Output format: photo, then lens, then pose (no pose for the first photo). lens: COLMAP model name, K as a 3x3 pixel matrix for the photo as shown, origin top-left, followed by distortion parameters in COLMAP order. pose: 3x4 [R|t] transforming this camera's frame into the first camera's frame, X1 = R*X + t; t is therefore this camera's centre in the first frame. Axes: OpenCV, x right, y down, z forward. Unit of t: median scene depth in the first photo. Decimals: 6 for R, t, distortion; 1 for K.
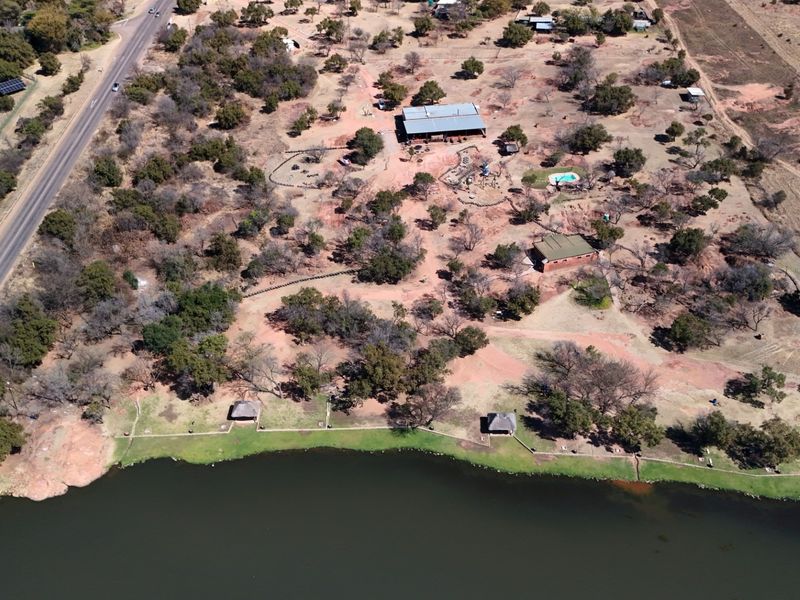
lens RADIAL K [[782.3, 0, 404.6], [0, 782.3, 305.3], [0, 0, 1]] dist [0.133248, -0.262427]
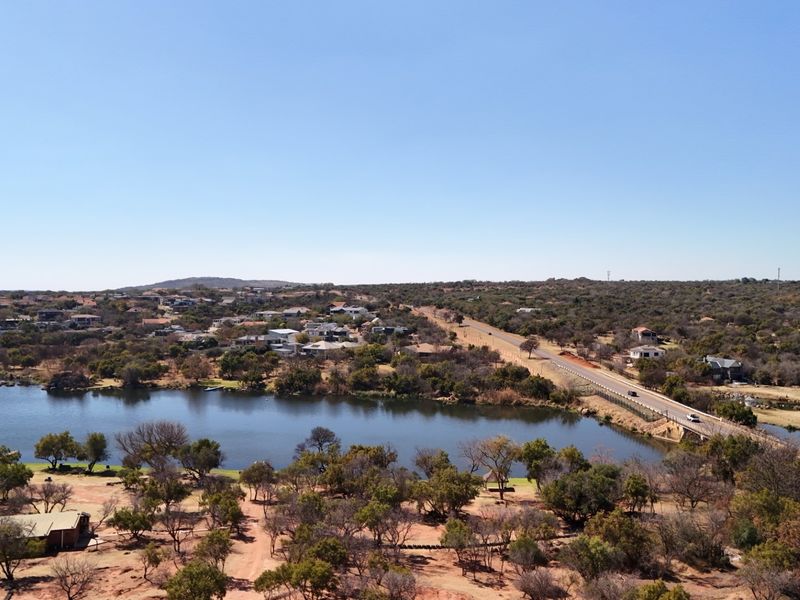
lens RADIAL K [[780.6, 0, 400.8], [0, 780.6, 291.0], [0, 0, 1]] dist [0.137667, -0.251805]
pose [[-0.998851, 0.004308, 0.047727, -0.074624], [0.031451, 0.810364, 0.585082, -0.403524], [-0.036156, 0.585911, -0.809568, 0.997285]]
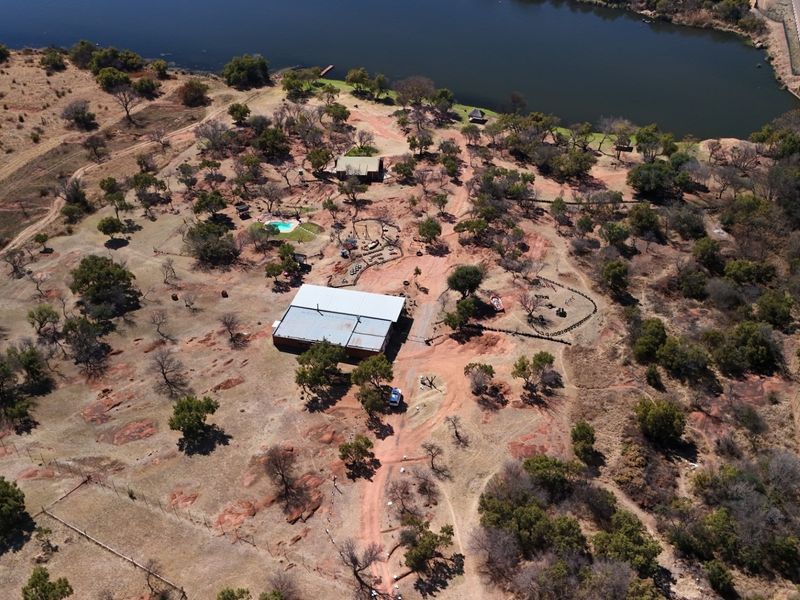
lens RADIAL K [[782.3, 0, 404.6], [0, 782.3, 305.3], [0, 0, 1]] dist [0.133248, -0.262427]
pose [[-0.934825, -0.205121, 0.289875, -0.190994], [0.221817, 0.300159, 0.927740, -0.815290], [-0.277308, 0.931574, -0.235097, 1.068987]]
